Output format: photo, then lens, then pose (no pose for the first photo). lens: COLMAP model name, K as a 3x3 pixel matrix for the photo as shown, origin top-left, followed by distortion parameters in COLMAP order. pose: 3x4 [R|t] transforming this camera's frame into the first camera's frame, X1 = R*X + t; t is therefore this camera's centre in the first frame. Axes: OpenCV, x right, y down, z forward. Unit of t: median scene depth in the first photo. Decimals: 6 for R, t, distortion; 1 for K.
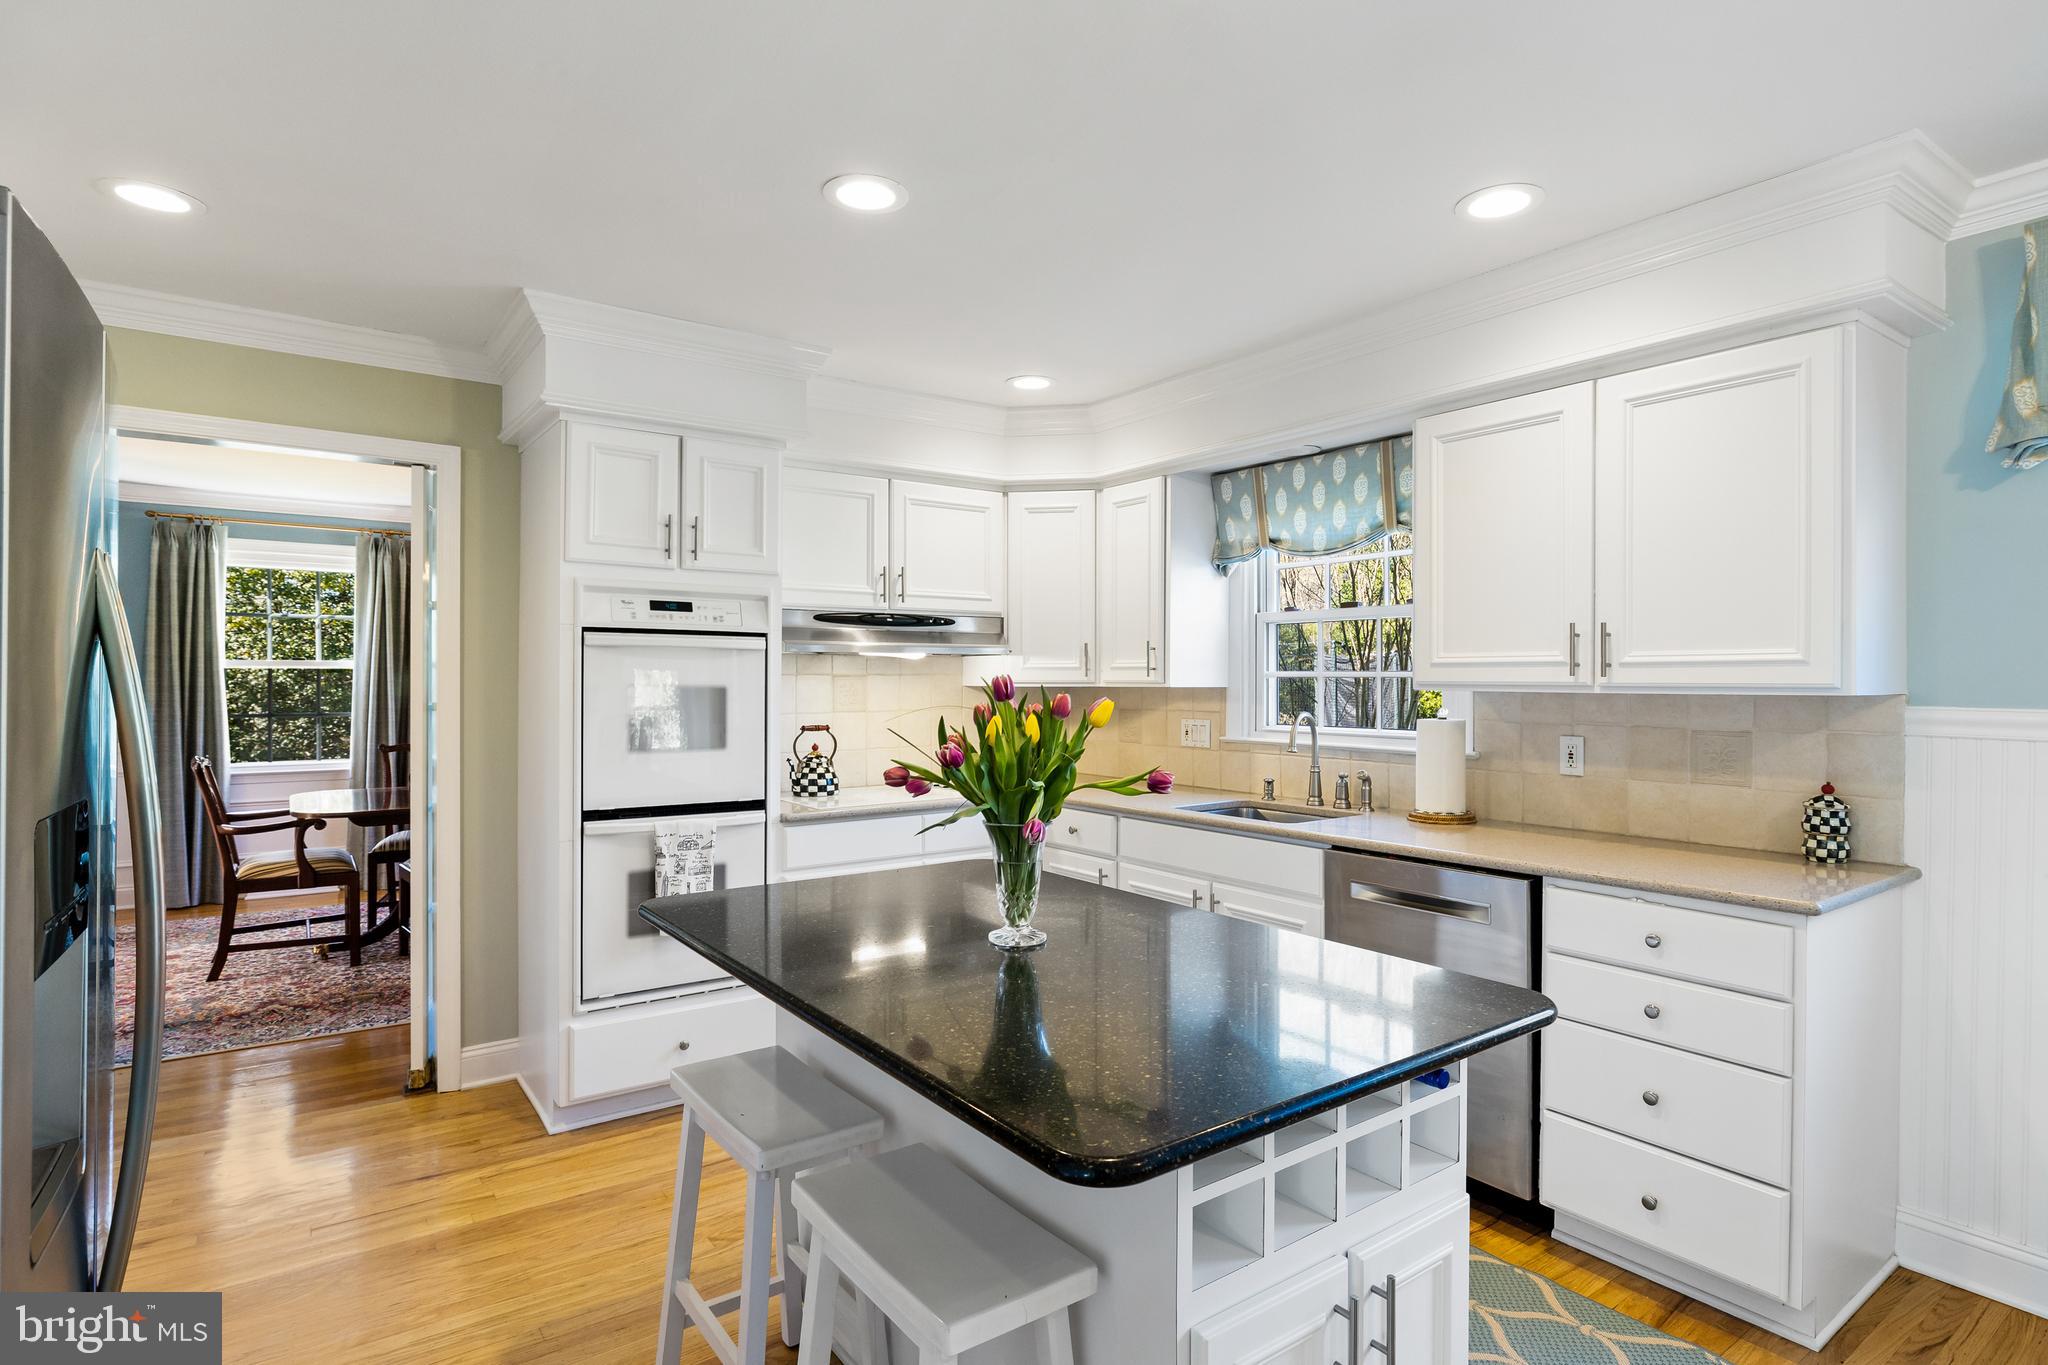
lens RADIAL K [[1055.8, 0, 1027.7], [0, 1055.8, 682.7], [0, 0, 1]] dist [0.001293, -0.000326]
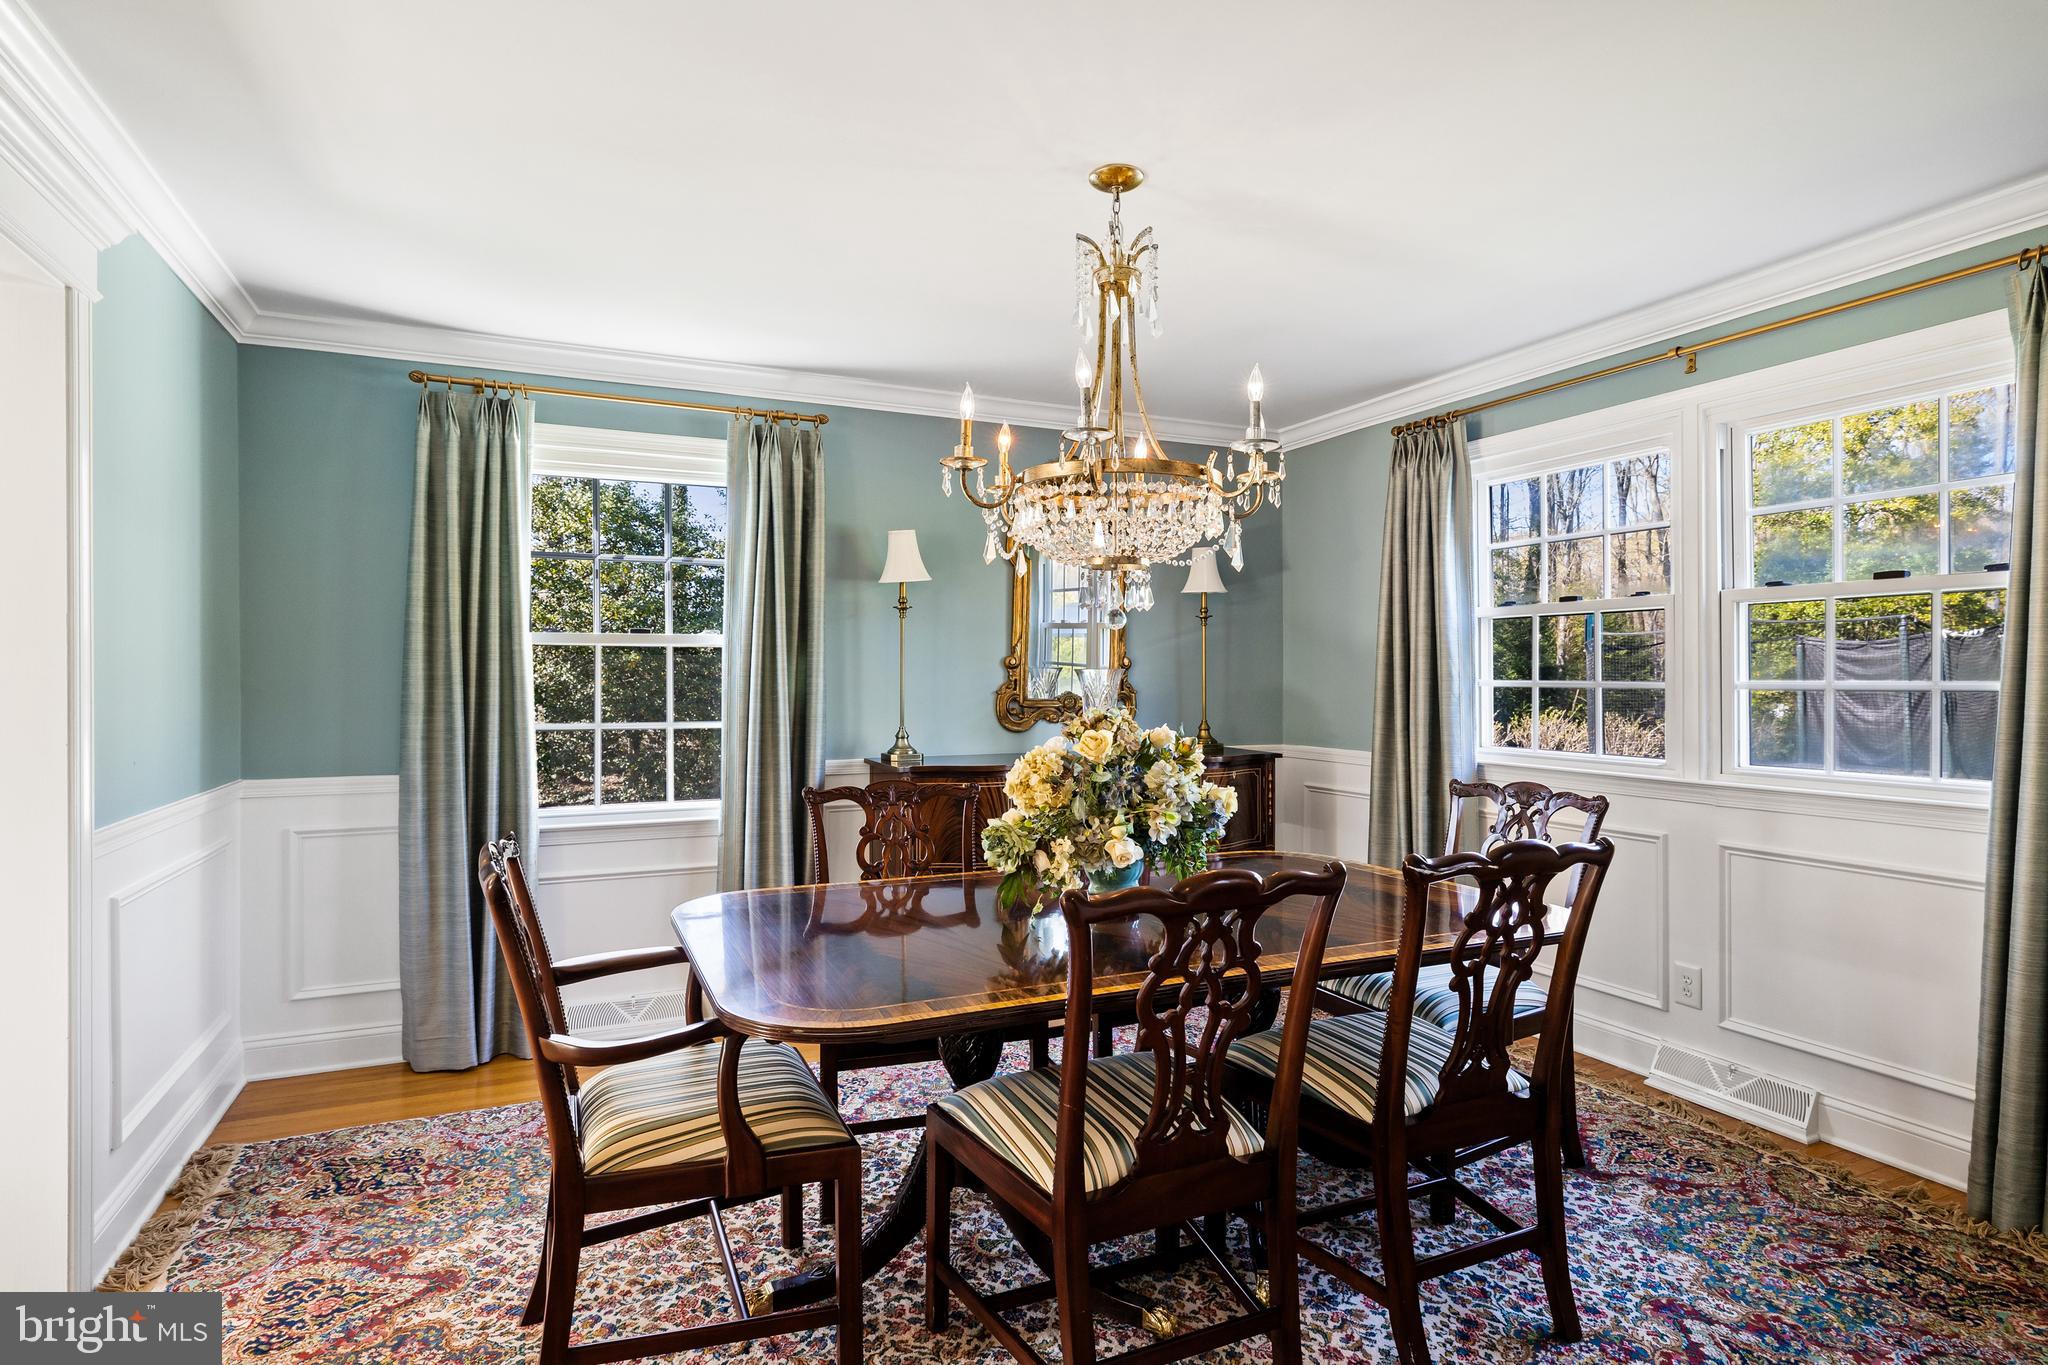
lens RADIAL K [[1055.8, 0, 1020.2], [0, 1055.8, 674.8], [0, 0, 1]] dist [0.001293, -0.000326]
pose [[0.980633, -0.002869, -0.195834, -0.379737], [0.002026, 0.999988, -0.004504, 0.004952], [0.195845, 0.004020, 0.980627, 0.480079]]
